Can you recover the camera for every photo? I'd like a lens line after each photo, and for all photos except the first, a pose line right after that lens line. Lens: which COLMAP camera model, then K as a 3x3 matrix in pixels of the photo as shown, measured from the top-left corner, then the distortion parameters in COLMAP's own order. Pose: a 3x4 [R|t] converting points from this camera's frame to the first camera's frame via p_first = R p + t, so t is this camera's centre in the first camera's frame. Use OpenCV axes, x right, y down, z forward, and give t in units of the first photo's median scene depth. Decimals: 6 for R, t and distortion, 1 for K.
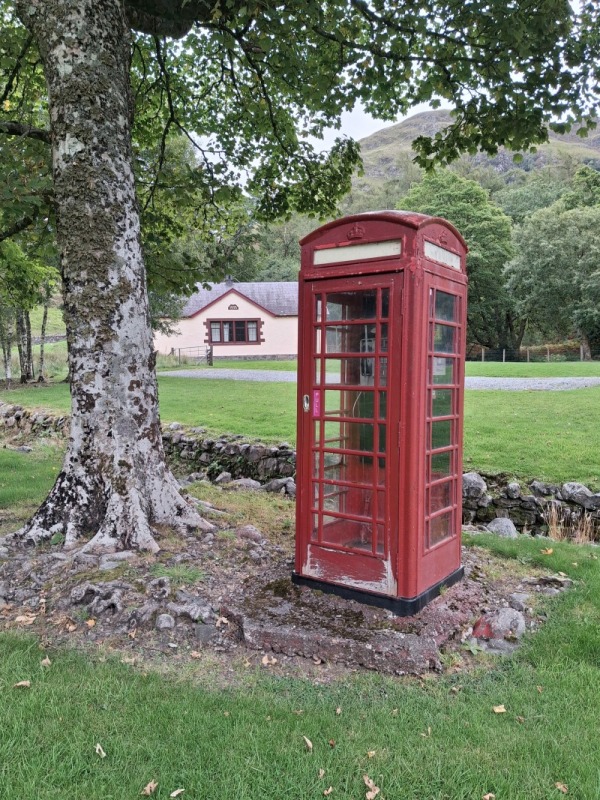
lens RADIAL K [[632.2, 0, 290.2], [0, 632.2, 408.8], [0, 0, 1]] dist [0.015784, -0.014907]
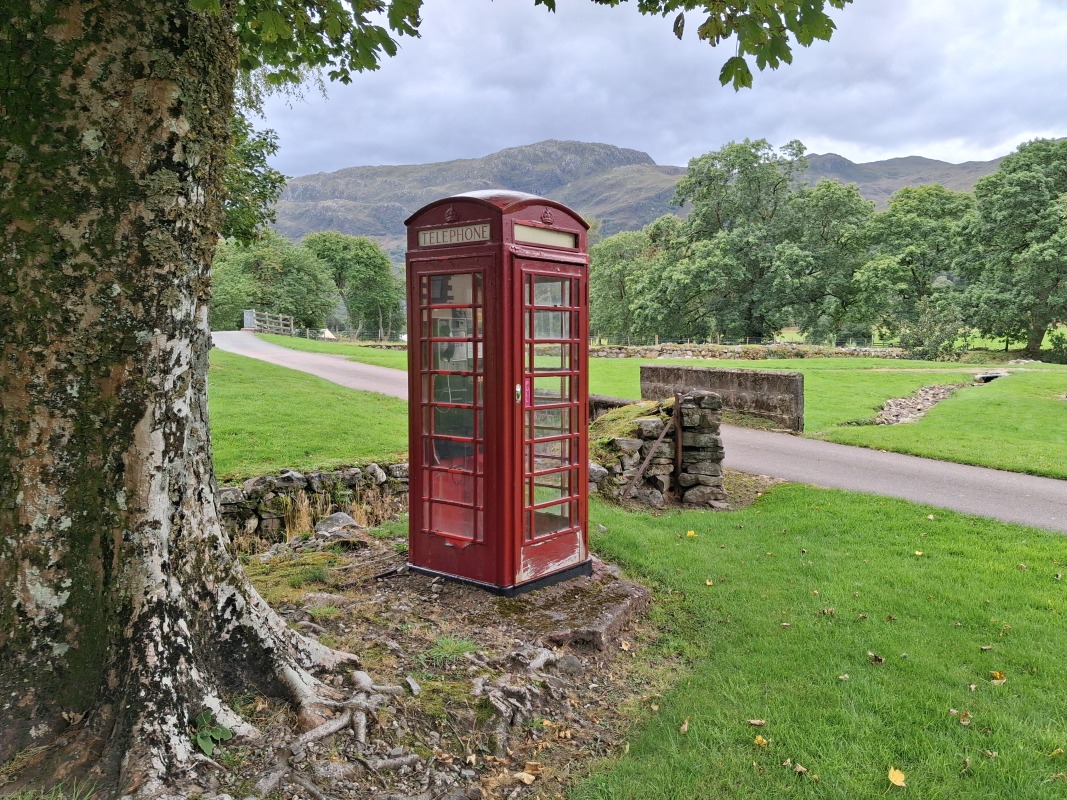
lens RADIAL K [[843.2, 0, 589.0], [0, 843.2, 406.0], [0, 0, 1]] dist [0.015784, -0.014907]
pose [[0.026823, -0.084034, 0.996102, -0.915586], [0.052793, 0.995189, 0.082535, -0.066737], [-0.998245, 0.050373, 0.031130, 0.672970]]
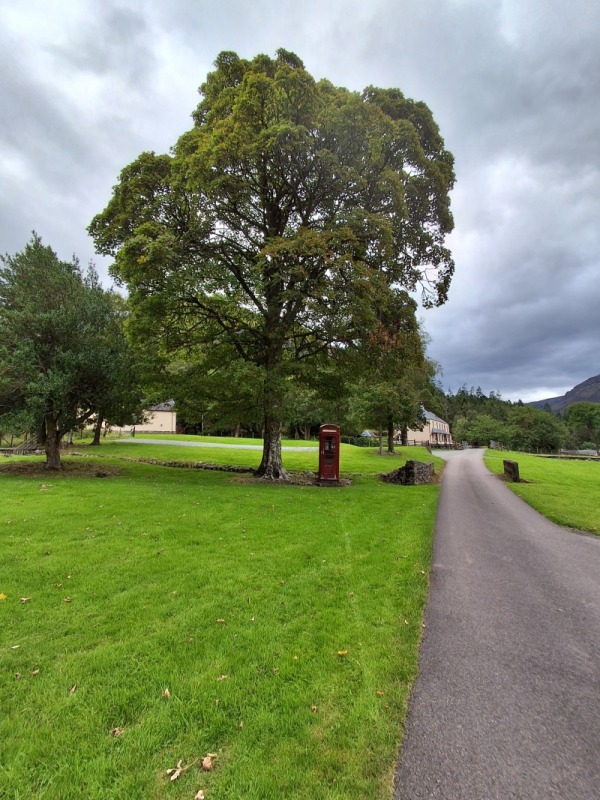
lens RADIAL K [[381.4, 0, 303.3], [0, 381.4, 399.8], [0, 0, 1]] dist [-0.008233, -0.008838]
pose [[0.866554, 0.082658, 0.492192, -1.694603], [-0.001123, 0.986510, -0.163697, 0.079298], [-0.499083, 0.141300, 0.854956, -1.890835]]
